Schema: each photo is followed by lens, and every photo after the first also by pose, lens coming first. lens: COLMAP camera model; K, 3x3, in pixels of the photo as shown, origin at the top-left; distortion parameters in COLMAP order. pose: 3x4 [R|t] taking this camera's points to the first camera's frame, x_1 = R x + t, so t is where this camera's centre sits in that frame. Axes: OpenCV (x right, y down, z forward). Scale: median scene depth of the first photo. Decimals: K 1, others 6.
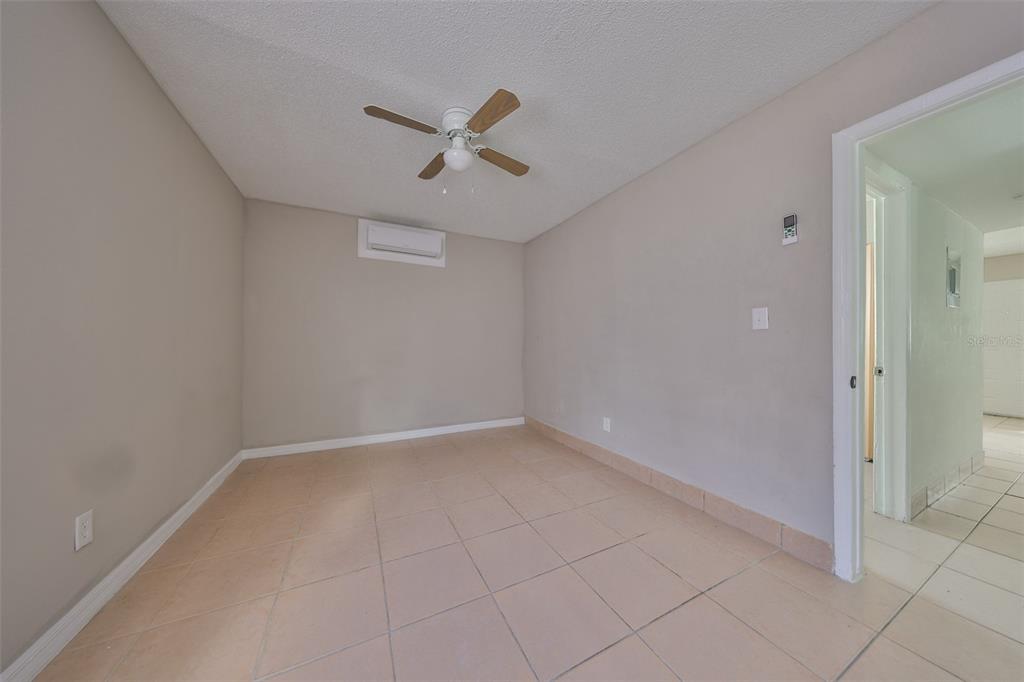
lens RADIAL K [[311.9, 0, 512.0], [0, 311.9, 341.0], [0, 0, 1]] dist [0.000105, -0.000034]
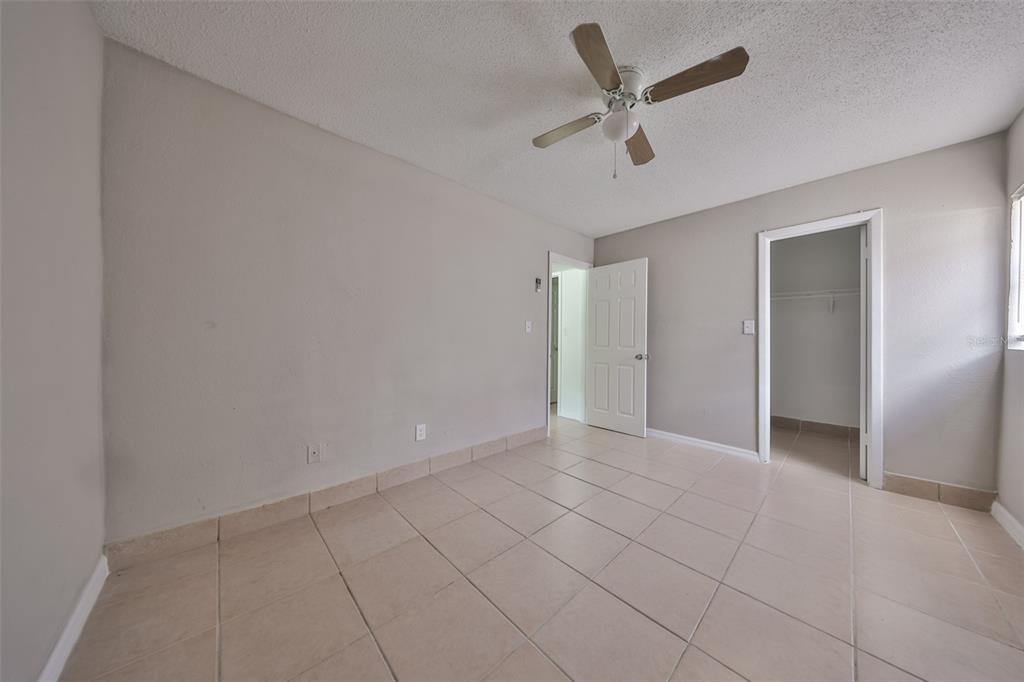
lens RADIAL K [[311.9, 0, 512.0], [0, 311.9, 341.0], [0, 0, 1]] dist [0.000105, -0.000034]
pose [[-0.282252, -0.003808, 0.959333, -0.744302], [-0.012606, 0.999921, 0.000260, 0.011721], [-0.959258, -0.012020, -0.282277, 1.233412]]
